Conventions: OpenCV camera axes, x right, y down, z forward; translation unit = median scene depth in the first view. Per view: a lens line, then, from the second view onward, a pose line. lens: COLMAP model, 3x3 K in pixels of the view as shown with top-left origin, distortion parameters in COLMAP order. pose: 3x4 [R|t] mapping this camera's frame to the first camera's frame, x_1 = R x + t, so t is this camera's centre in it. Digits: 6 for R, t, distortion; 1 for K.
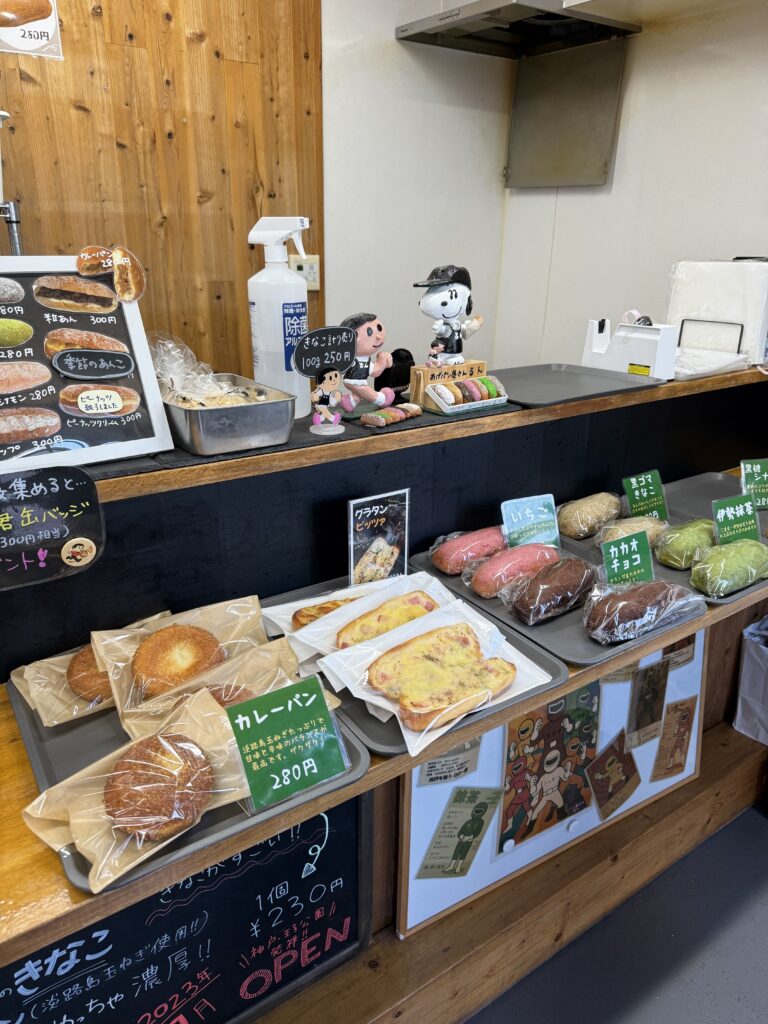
lens RADIAL K [[724.4, 0, 385.3], [0, 724.4, 511.3], [0, 0, 1]] dist [0.001687, -0.016107]
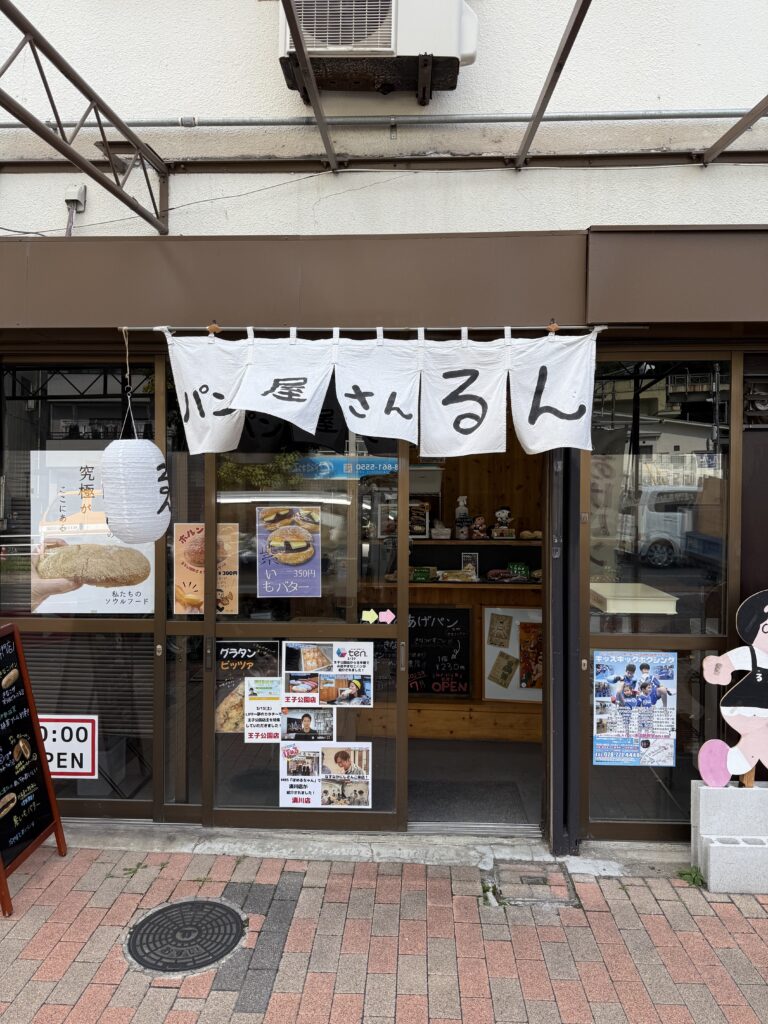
lens RADIAL K [[724.4, 0, 386.0], [0, 724.4, 512.2], [0, 0, 1]] dist [0.001687, -0.016107]
pose [[0.762788, -0.006756, -0.646614, 2.922084], [-0.218561, 0.938405, -0.267632, 1.234724], [0.608594, 0.345471, 0.714327, -3.063484]]
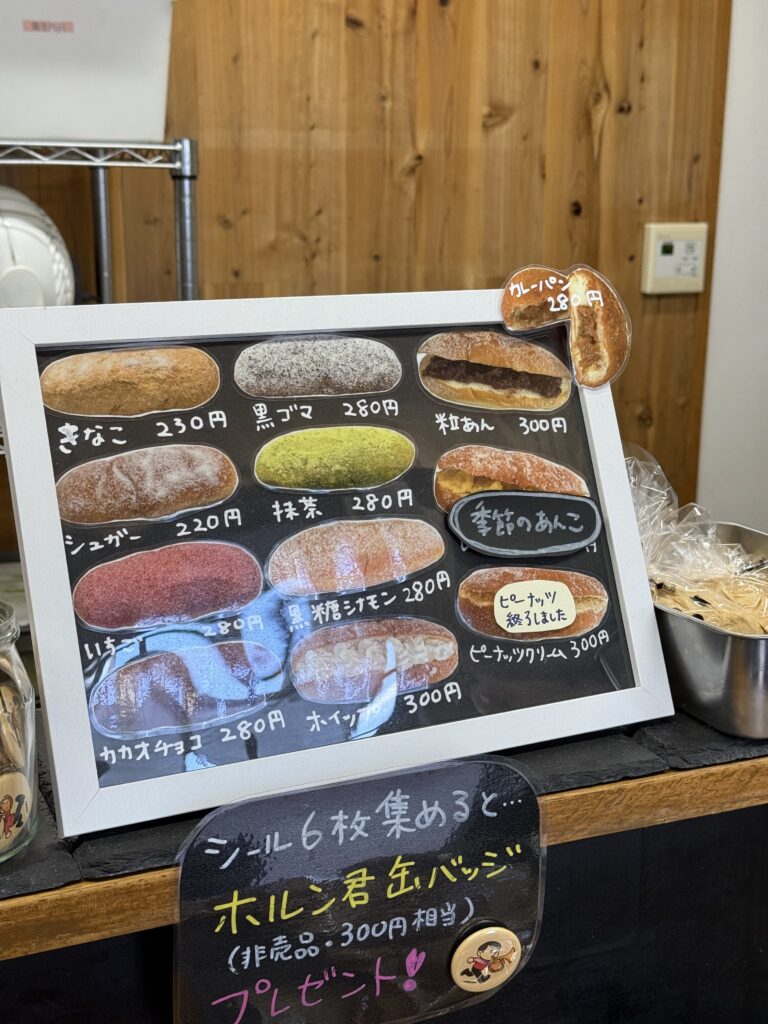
lens RADIAL K [[1442.8, 0, 381.4], [0, 1442.8, 511.4], [0, 0, 1]] dist [0.107587, 0.000000]
pose [[0.977403, 0.040431, -0.207483, -0.292853], [-0.066669, 0.990403, -0.121066, -0.091846], [0.200597, 0.132163, 0.970718, 0.101418]]
